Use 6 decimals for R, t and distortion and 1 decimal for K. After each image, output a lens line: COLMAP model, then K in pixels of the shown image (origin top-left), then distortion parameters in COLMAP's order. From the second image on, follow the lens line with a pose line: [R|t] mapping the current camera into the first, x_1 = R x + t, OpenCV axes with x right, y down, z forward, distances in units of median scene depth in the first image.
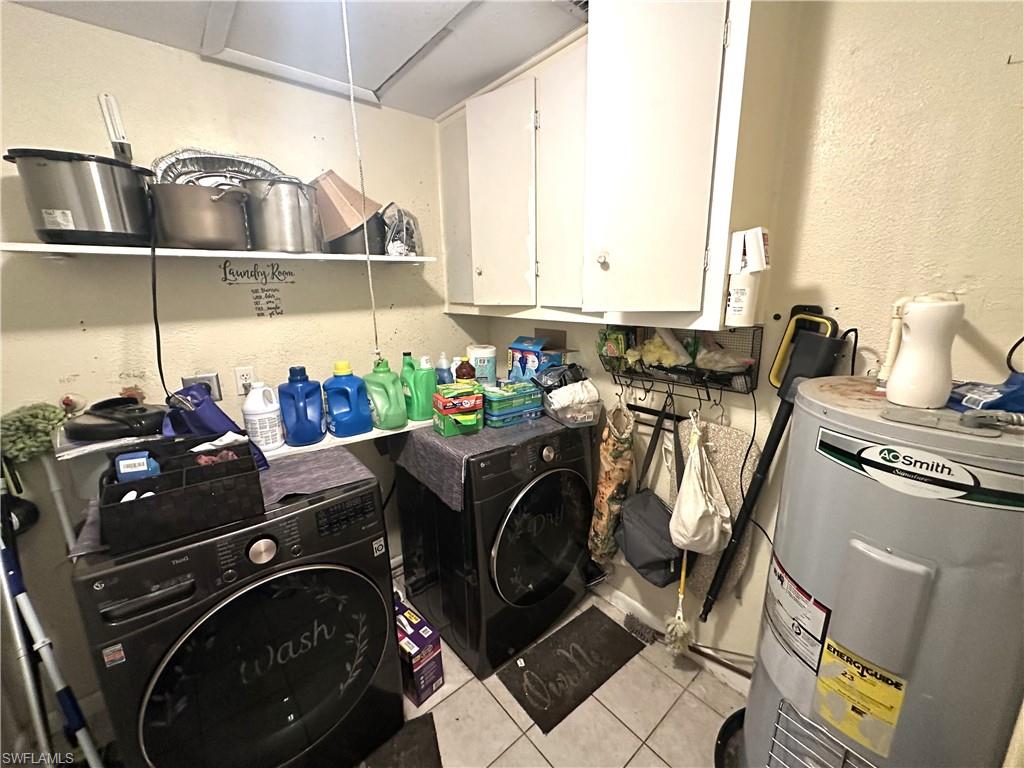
lens RADIAL K [[408.1, 0, 510.8], [0, 408.1, 383.7], [0, 0, 1]] dist [-0.001993, 0.000072]
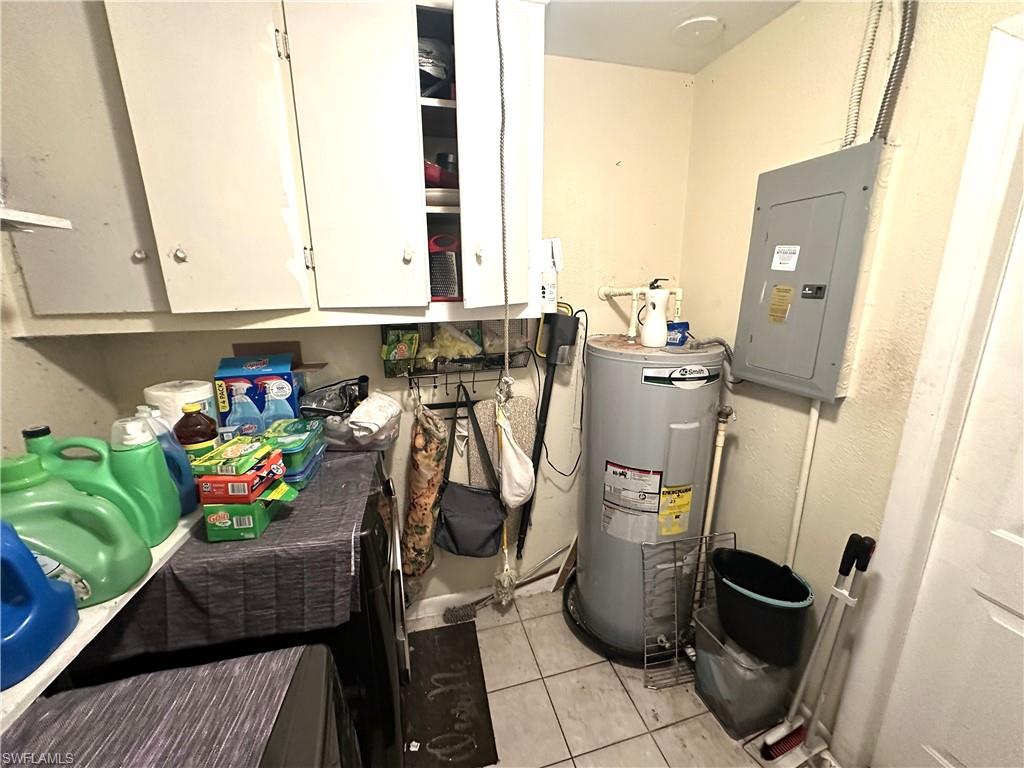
lens RADIAL K [[408.1, 0, 510.8], [0, 408.1, 383.7], [0, 0, 1]] dist [-0.001993, 0.000072]
pose [[0.420956, -0.211442, 0.882093, -0.474492], [0.212412, 0.968392, 0.130760, -0.082567], [-0.881860, 0.132323, 0.452563, 0.383407]]
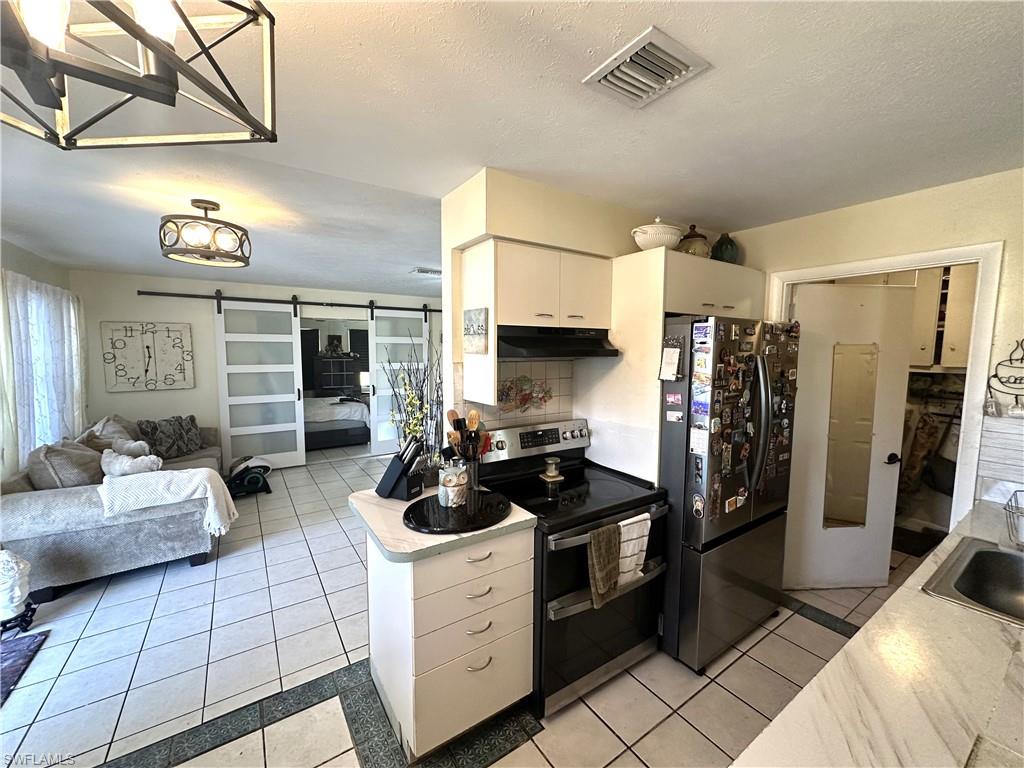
lens RADIAL K [[408.1, 0, 510.8], [0, 408.1, 383.7], [0, 0, 1]] dist [-0.001993, 0.000072]
pose [[0.993544, 0.031809, -0.108894, -1.644991], [-0.046788, 0.989342, -0.137892, 0.301307], [0.103348, 0.142096, 0.984443, -1.312711]]
